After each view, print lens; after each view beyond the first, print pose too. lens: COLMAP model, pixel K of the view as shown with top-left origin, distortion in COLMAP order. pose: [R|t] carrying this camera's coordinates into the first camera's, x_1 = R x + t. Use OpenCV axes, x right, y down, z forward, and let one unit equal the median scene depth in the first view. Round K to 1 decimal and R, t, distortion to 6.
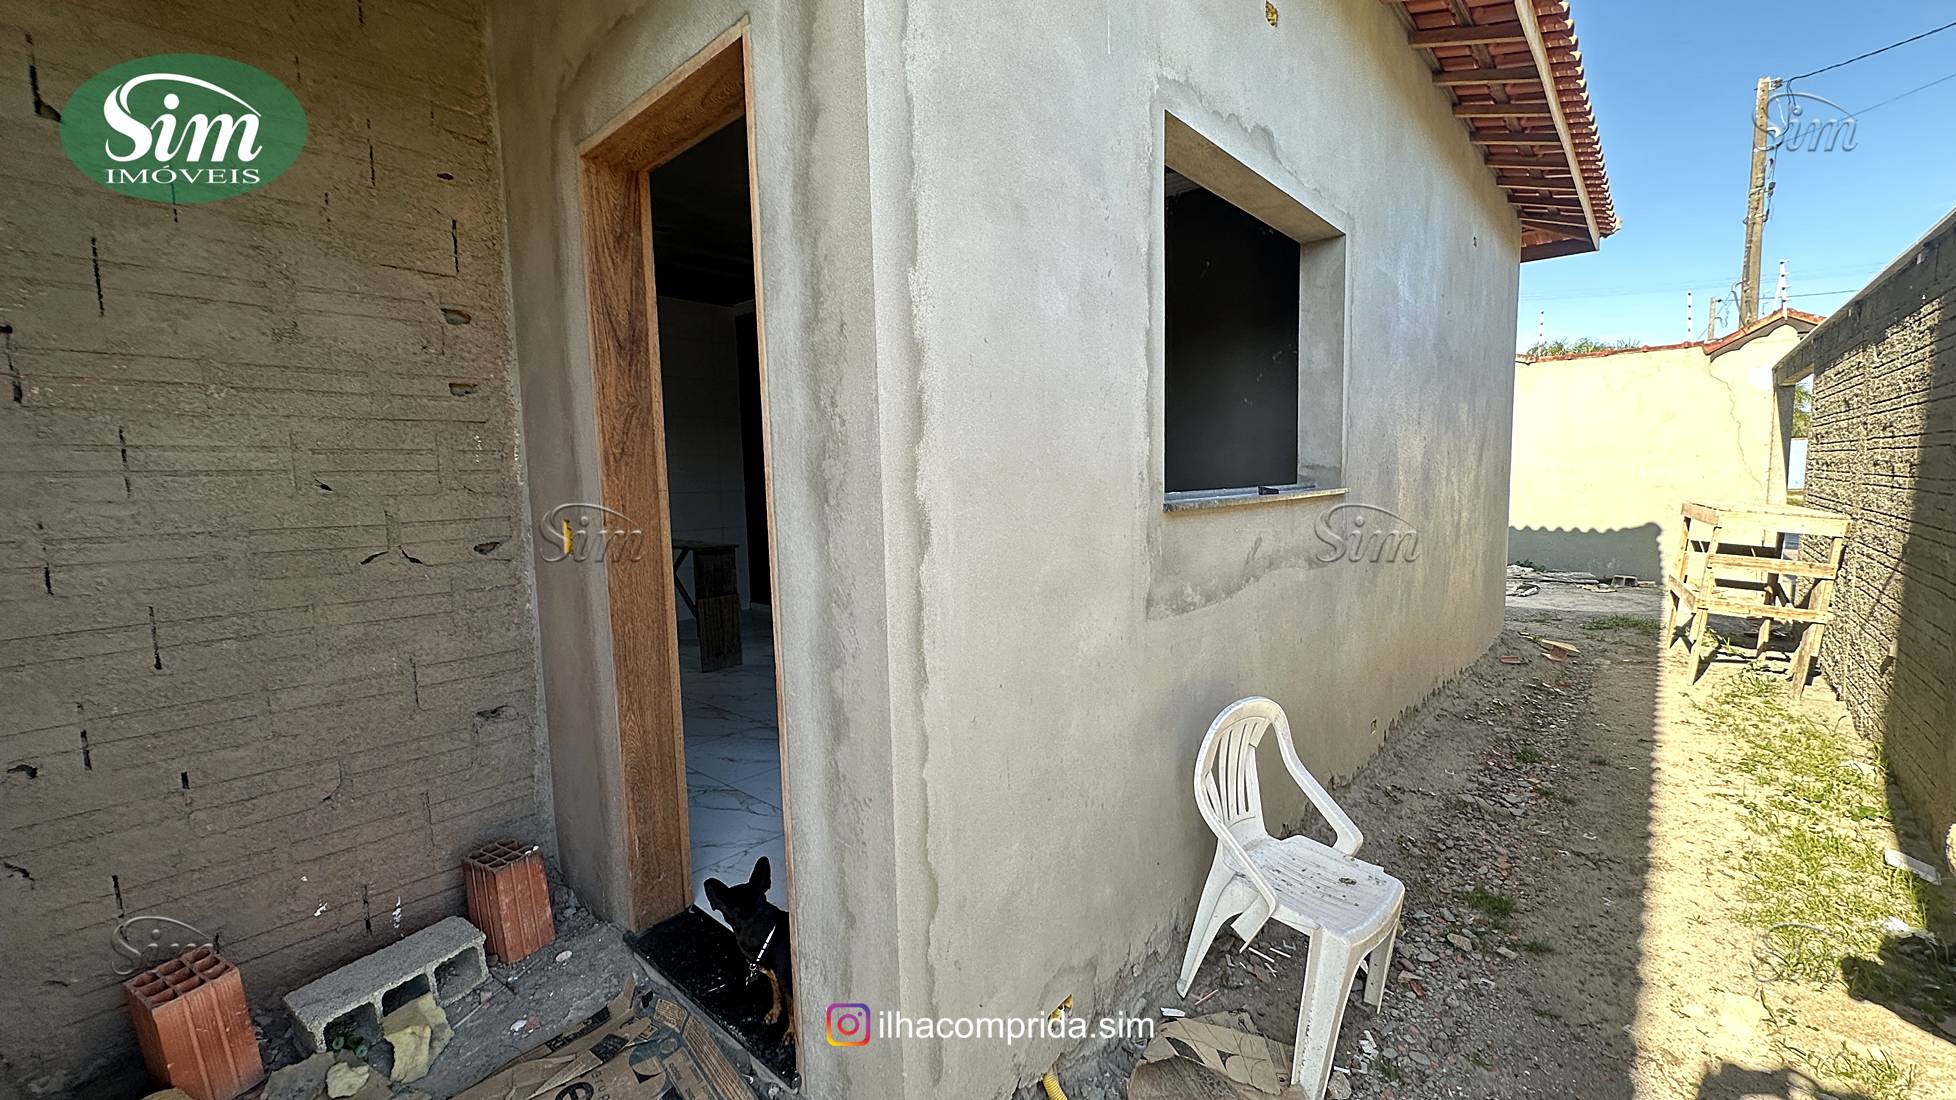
lens RADIAL K [[782.1, 0, 967.9], [0, 782.1, 540.1], [0, 0, 1]] dist [-0.002652, 0.000659]
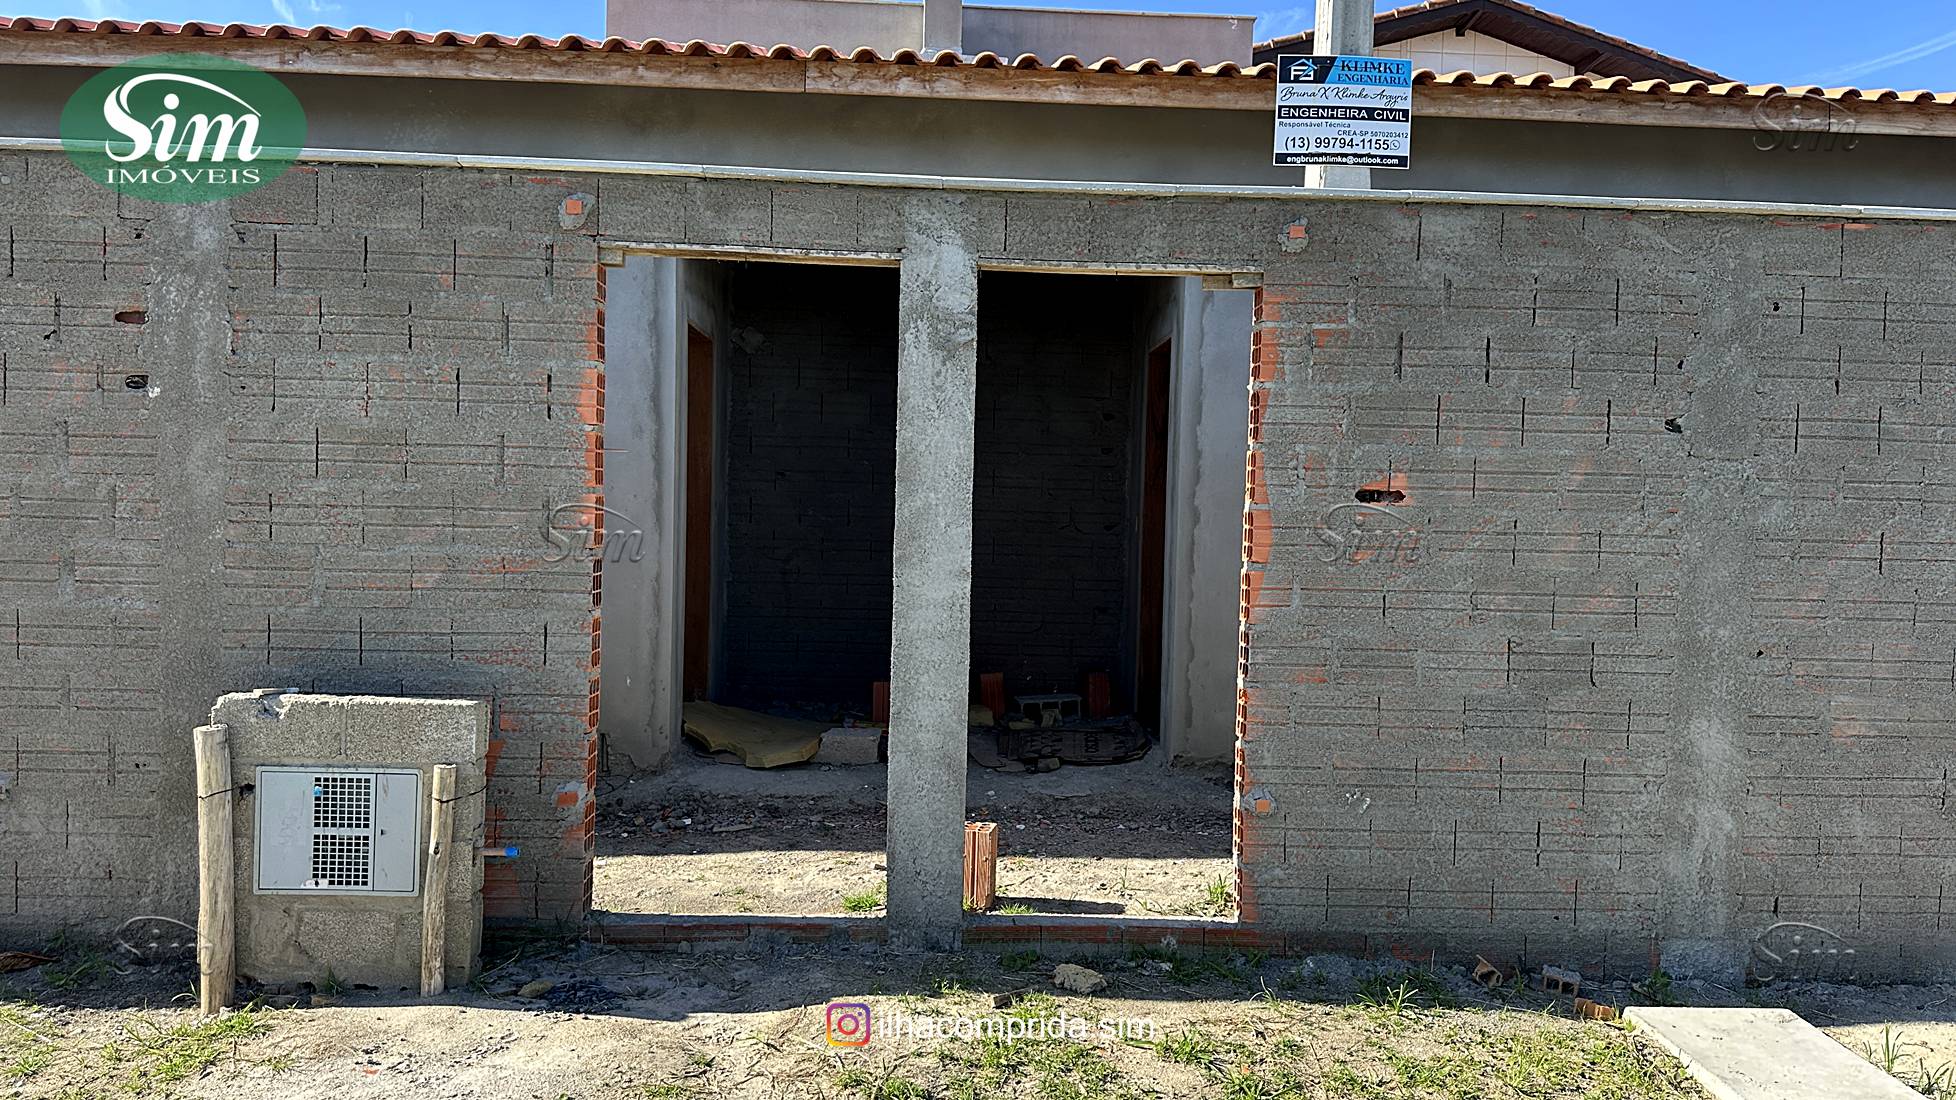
lens RADIAL K [[1360.0, 0, 977.5], [0, 1360.0, 546.9], [0, 0, 1]] dist [0.084261, -0.005612]
pose [[0.697415, 0.068160, -0.713419, 2.202928], [-0.109219, 0.993948, -0.011807, 0.181406], [0.708296, 0.086153, 0.700638, -2.263521]]
